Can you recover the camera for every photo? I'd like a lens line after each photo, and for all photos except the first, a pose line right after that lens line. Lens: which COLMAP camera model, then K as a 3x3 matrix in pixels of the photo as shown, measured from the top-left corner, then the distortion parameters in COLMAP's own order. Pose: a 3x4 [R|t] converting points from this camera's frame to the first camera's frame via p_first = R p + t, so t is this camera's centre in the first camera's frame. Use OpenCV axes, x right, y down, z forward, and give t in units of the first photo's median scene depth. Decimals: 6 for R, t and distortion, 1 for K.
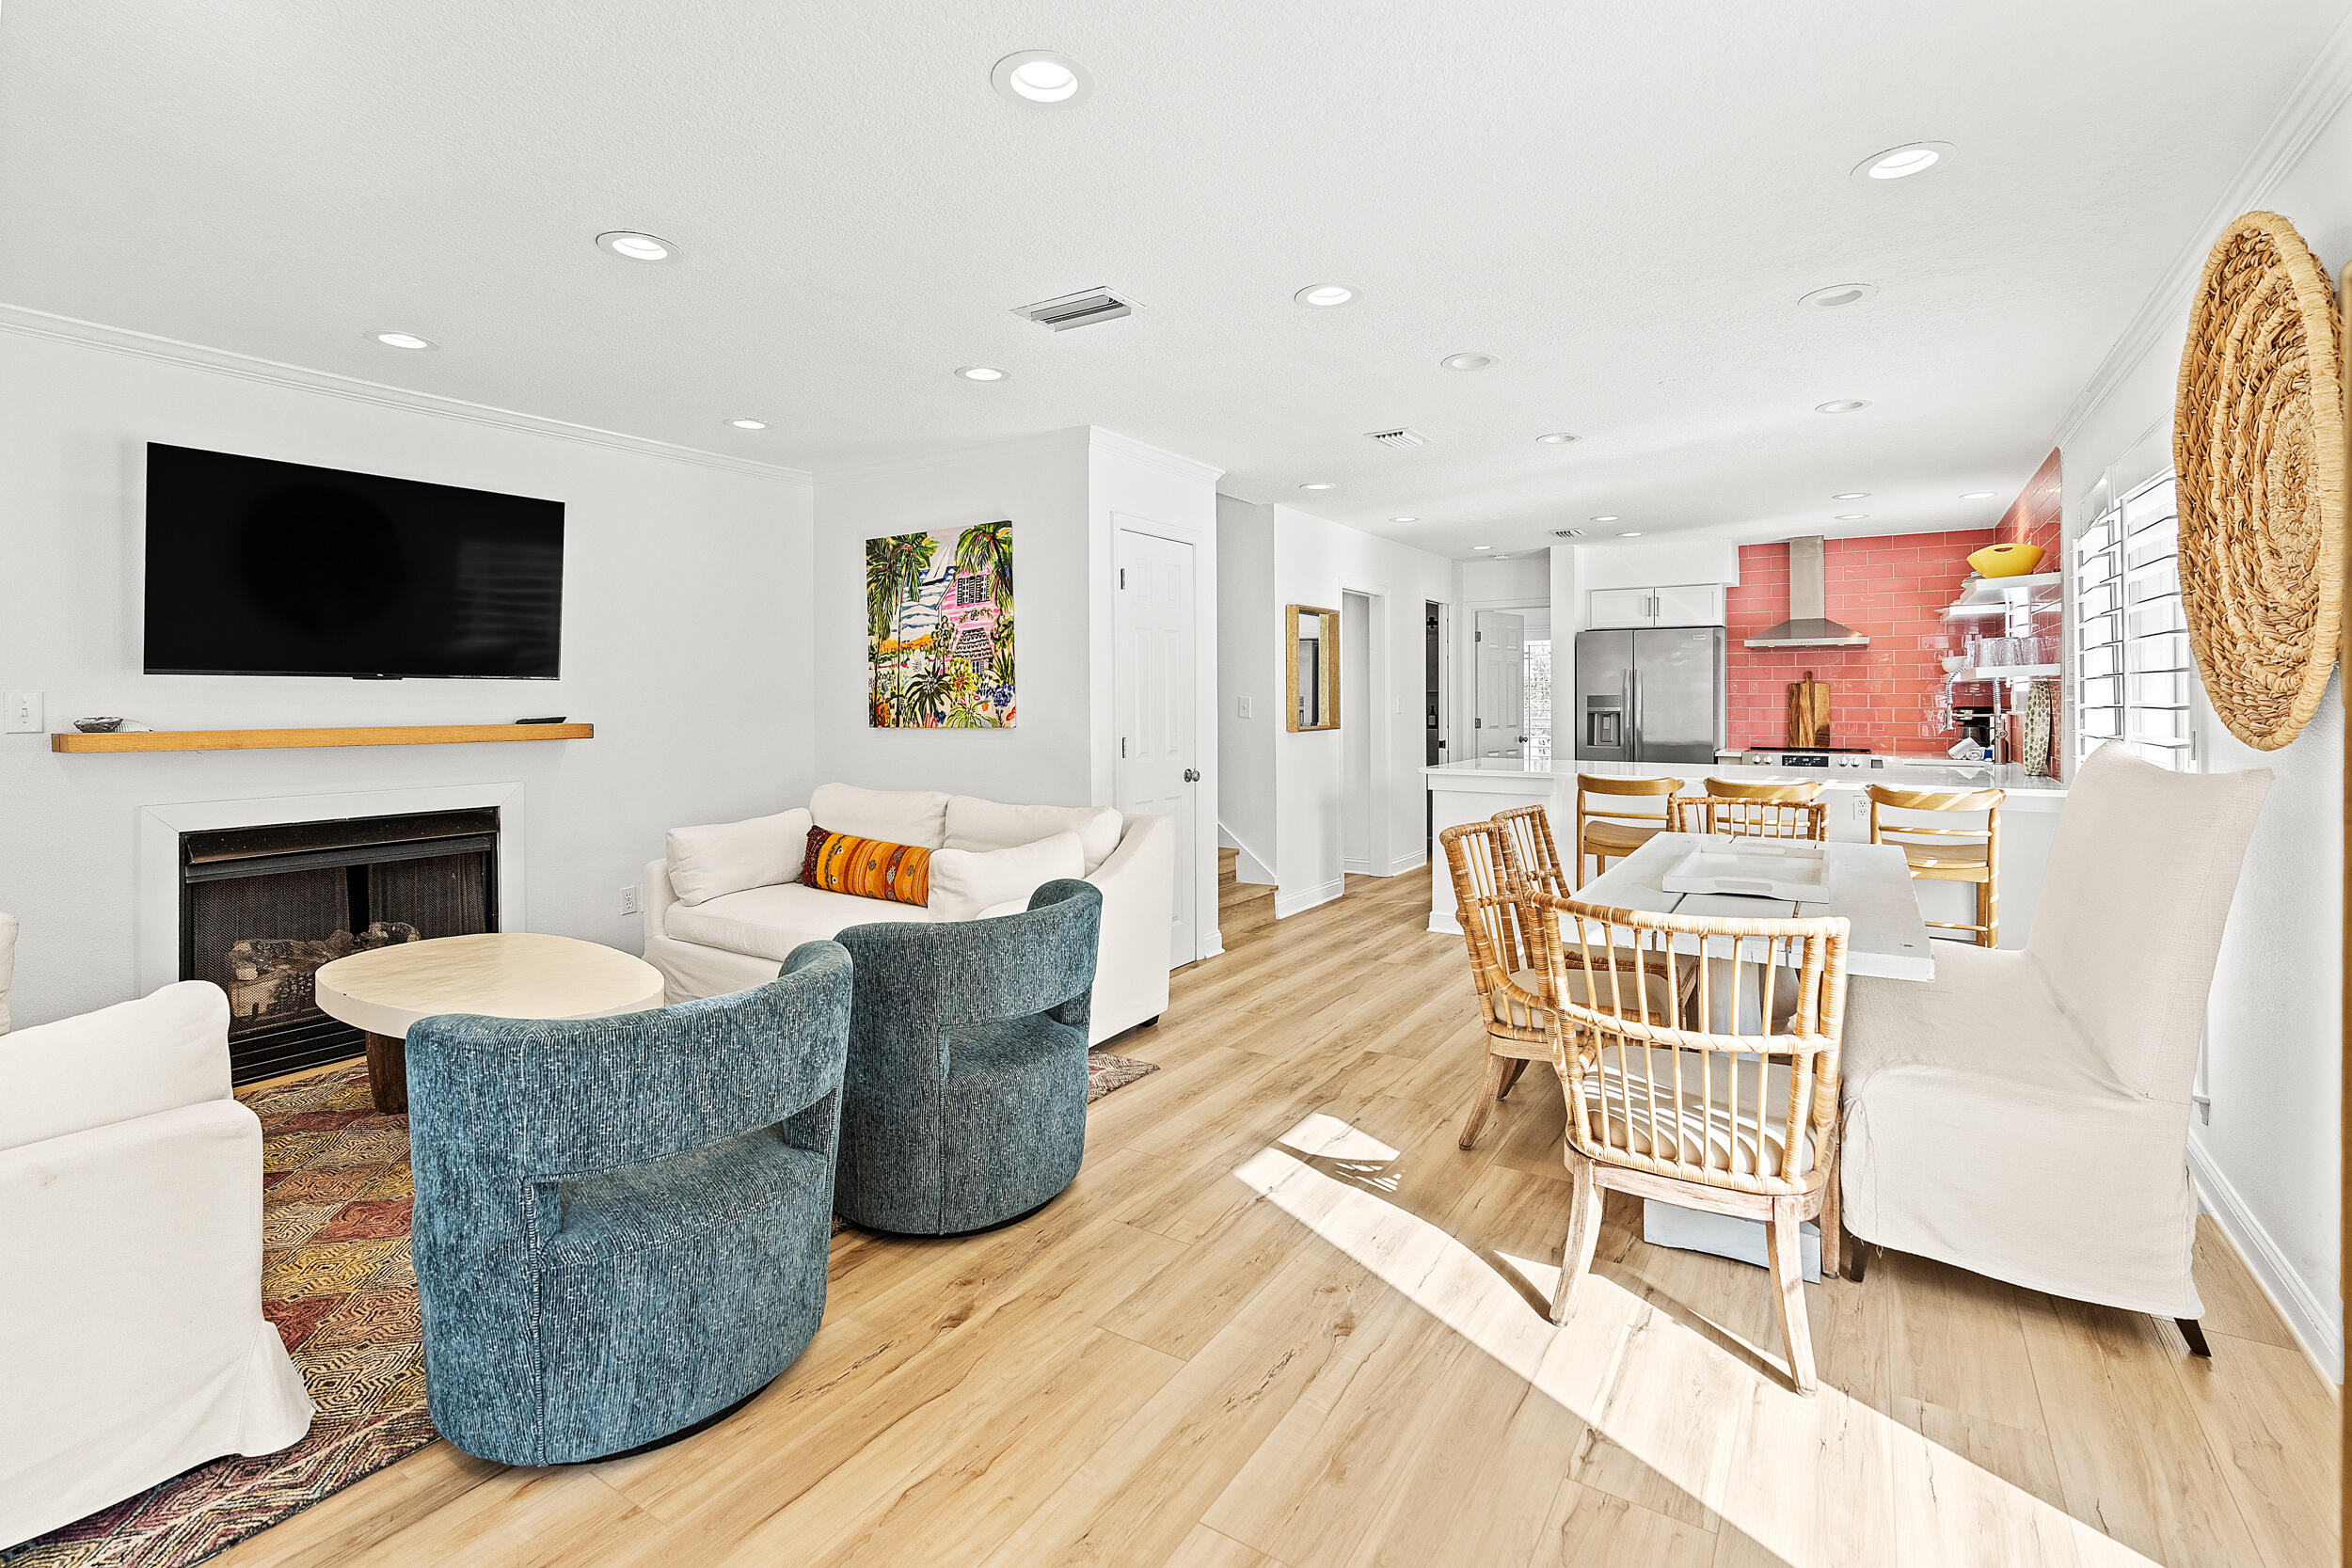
lens RADIAL K [[1086.9, 0, 1176.1], [0, 1086.9, 702.2], [0, 0, 1]] dist [-0.004605, 0.000004]
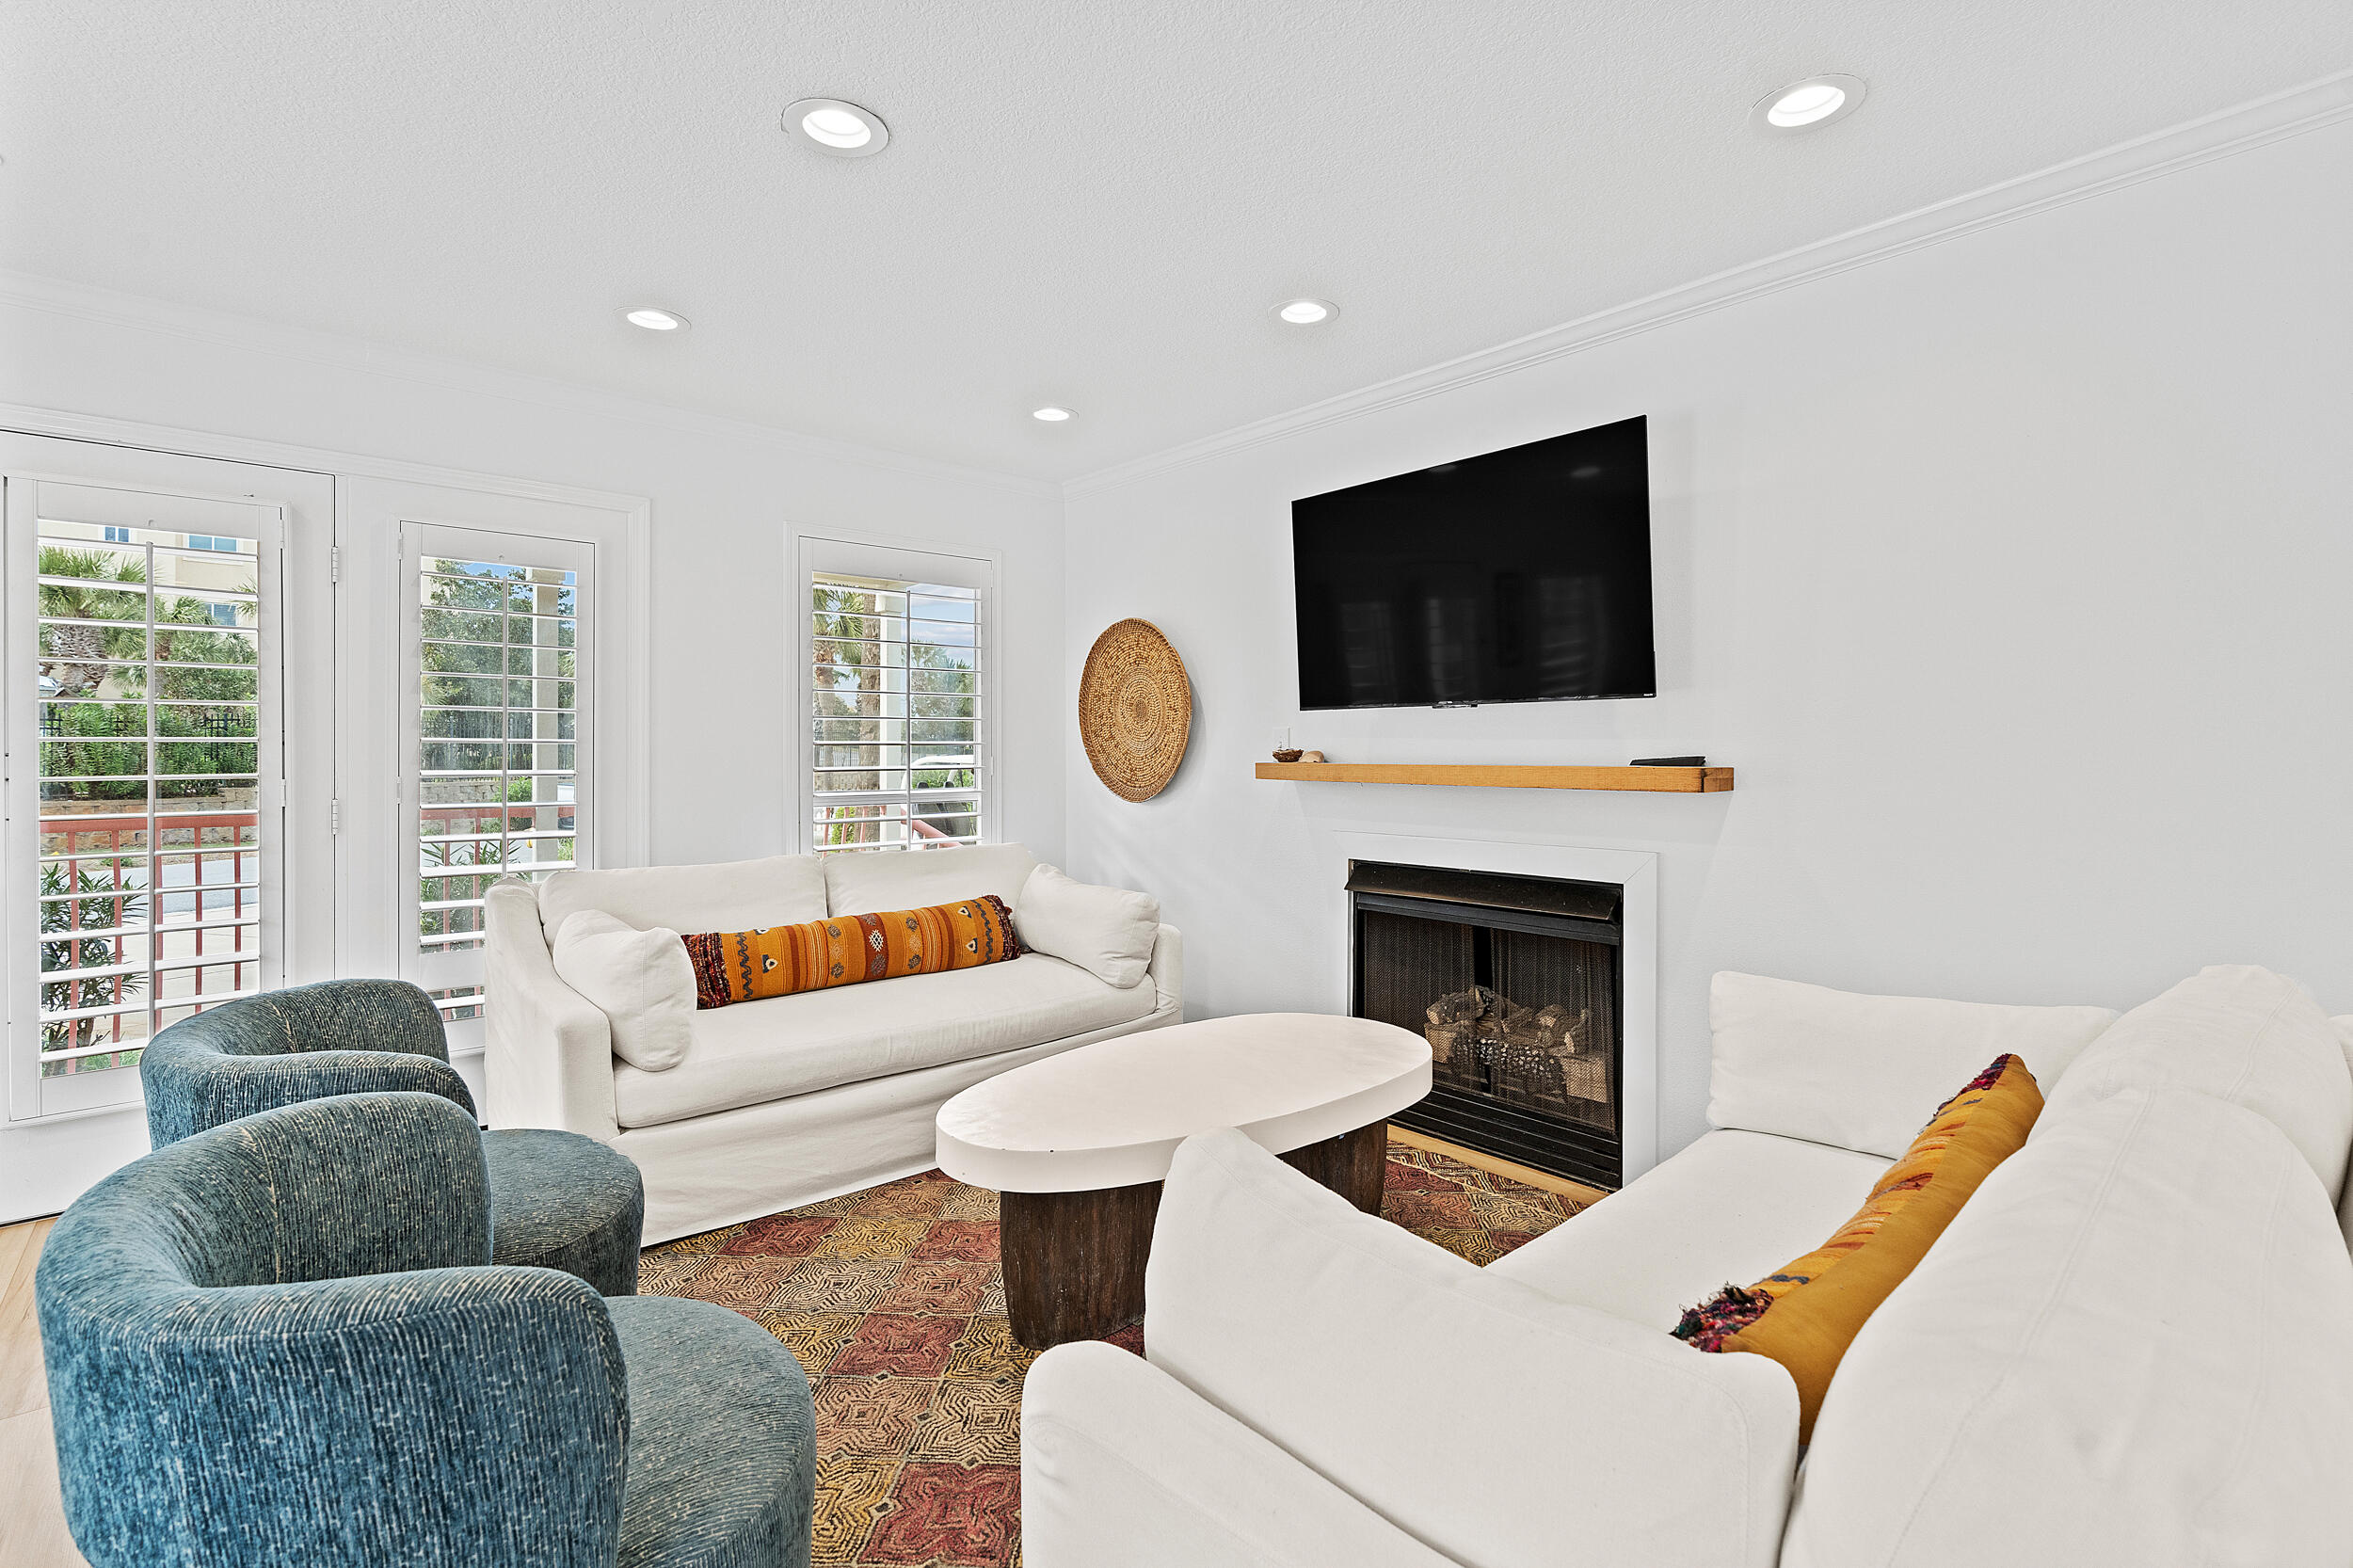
lens RADIAL K [[1069.7, 0, 1180.3], [0, 1069.7, 747.6], [0, 0, 1]] dist [-0.003795, -0.000441]
pose [[-0.268173, -0.003363, -0.963365, 0.093561], [-0.006378, 0.999978, -0.001716, 0.010521], [0.963350, 0.005684, -0.268189, 0.799628]]
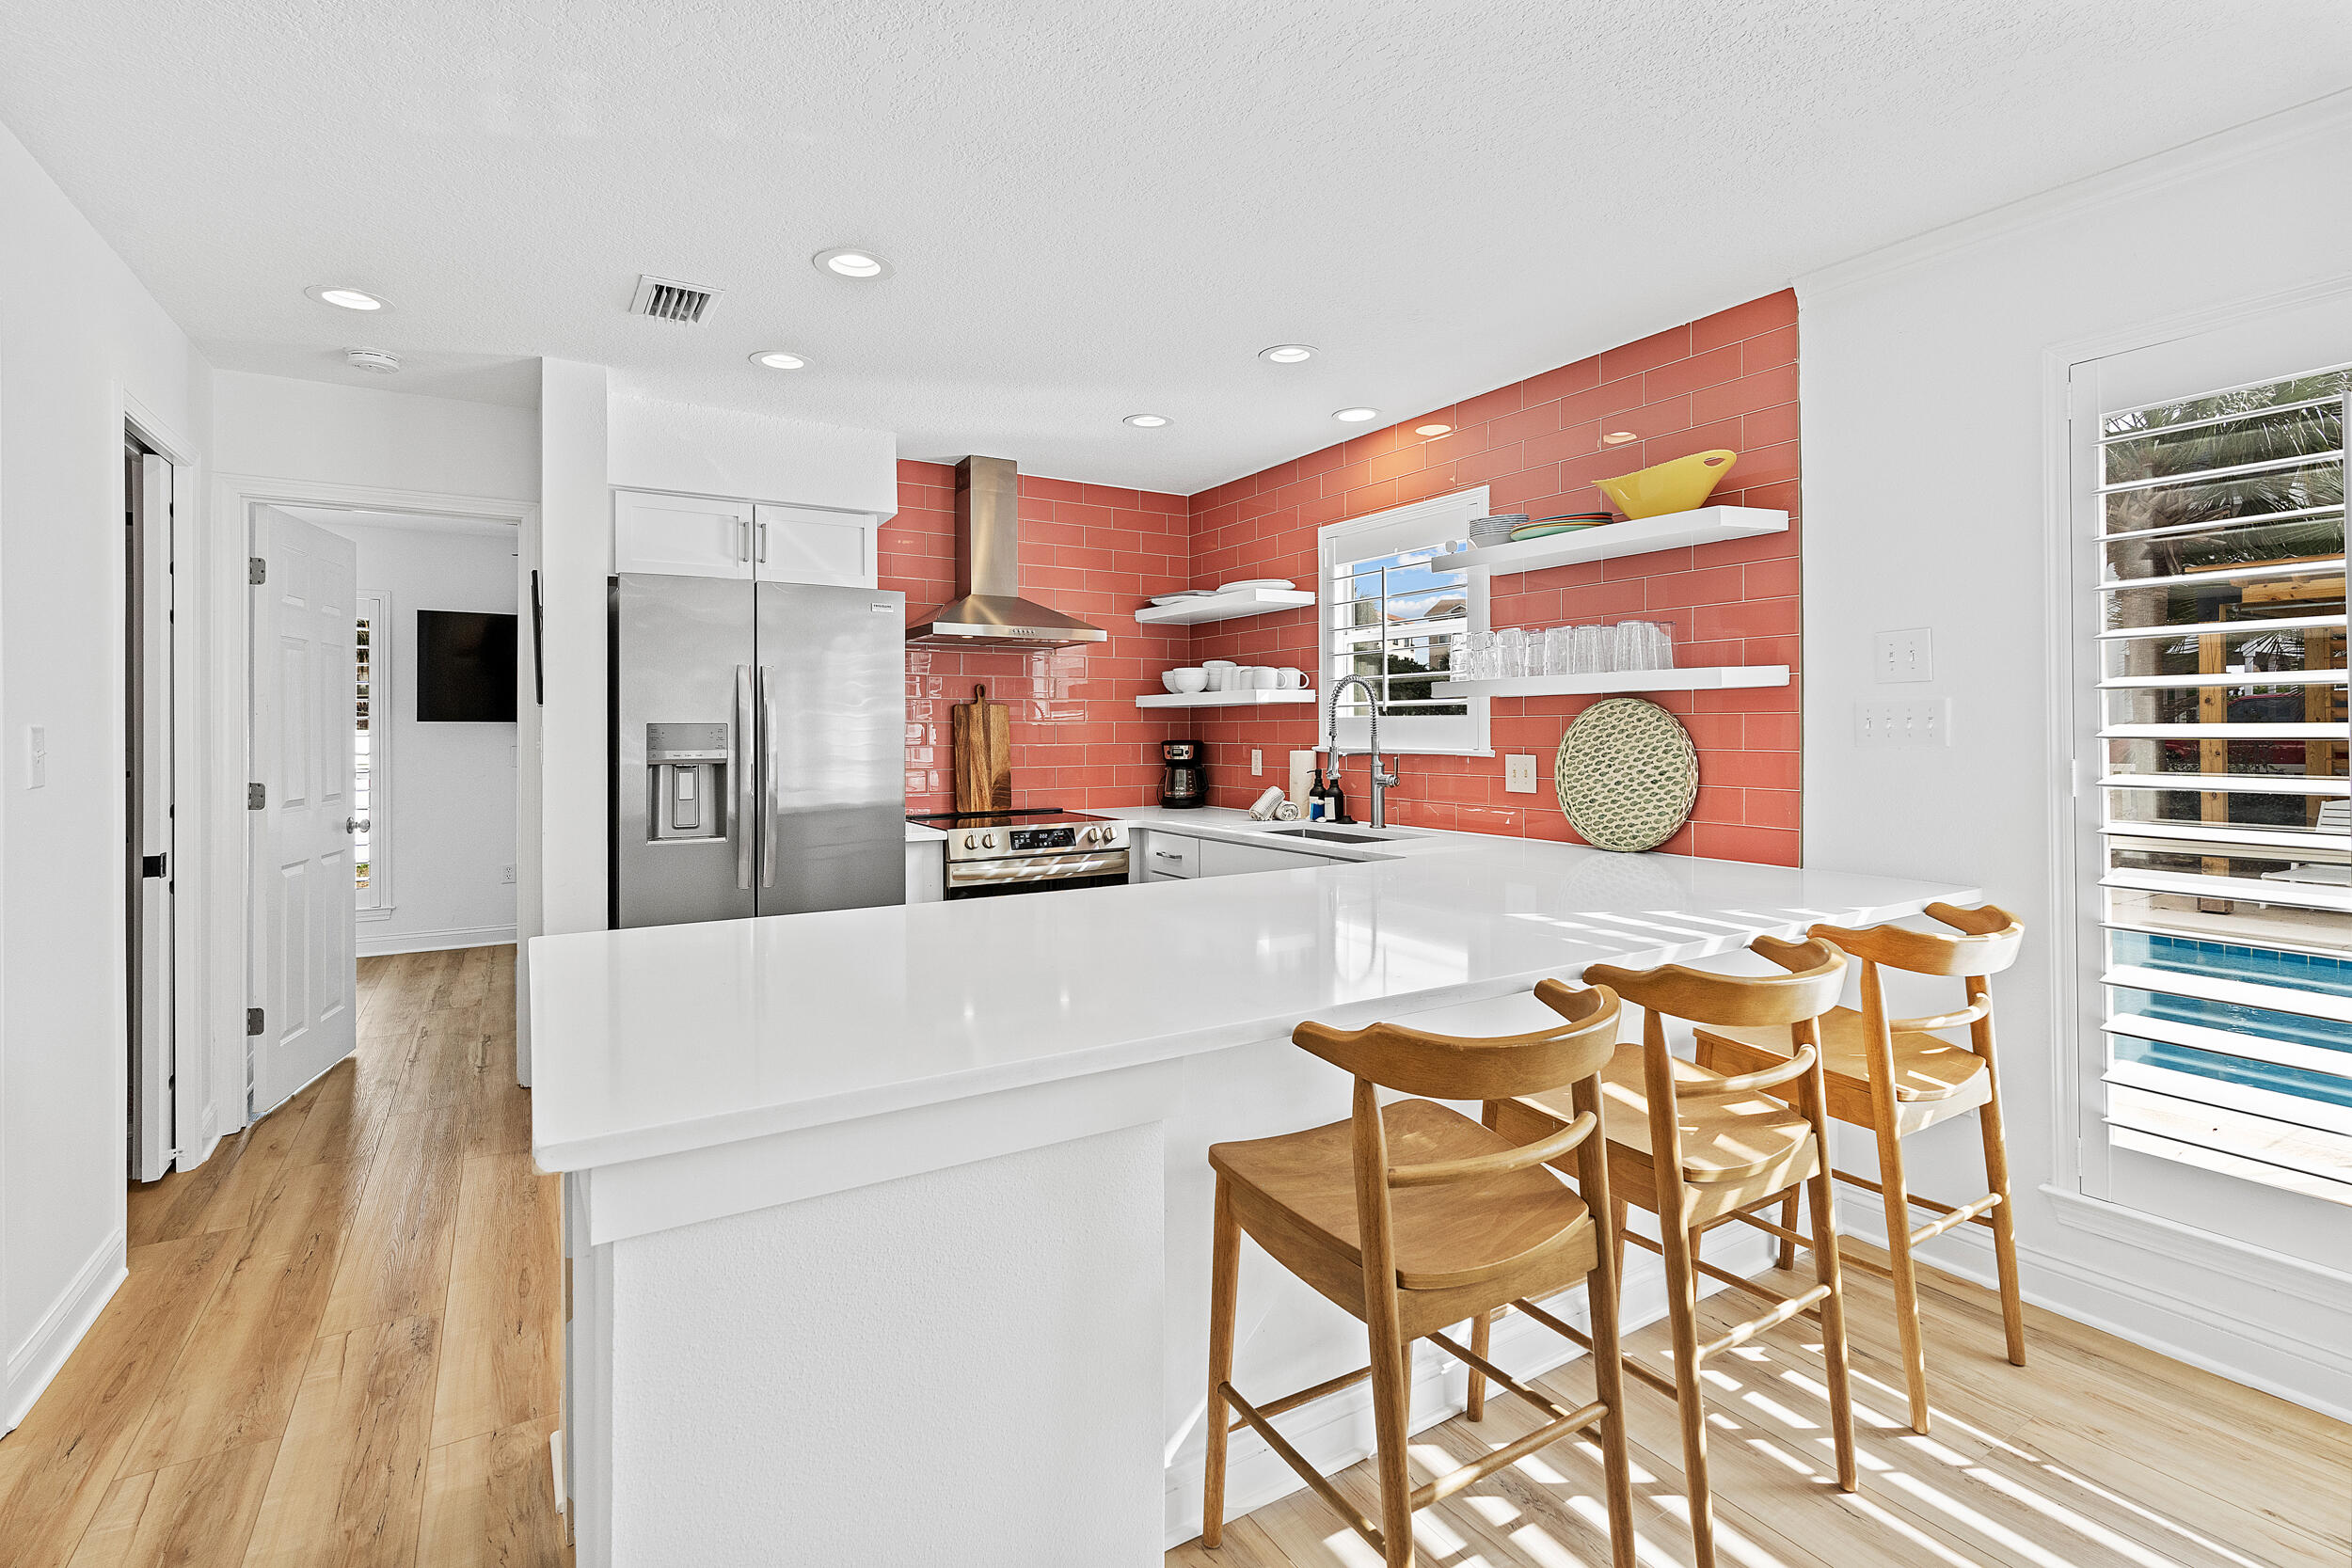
lens RADIAL K [[1083.5, 0, 1181.1], [0, 1083.5, 721.8], [0, 0, 1]] dist [-0.001696, -0.000297]
pose [[0.431347, 0.004551, 0.902175, 0.140738], [0.007891, 0.999930, -0.008817, -0.002475], [-0.902152, 0.010922, 0.431281, 1.034907]]
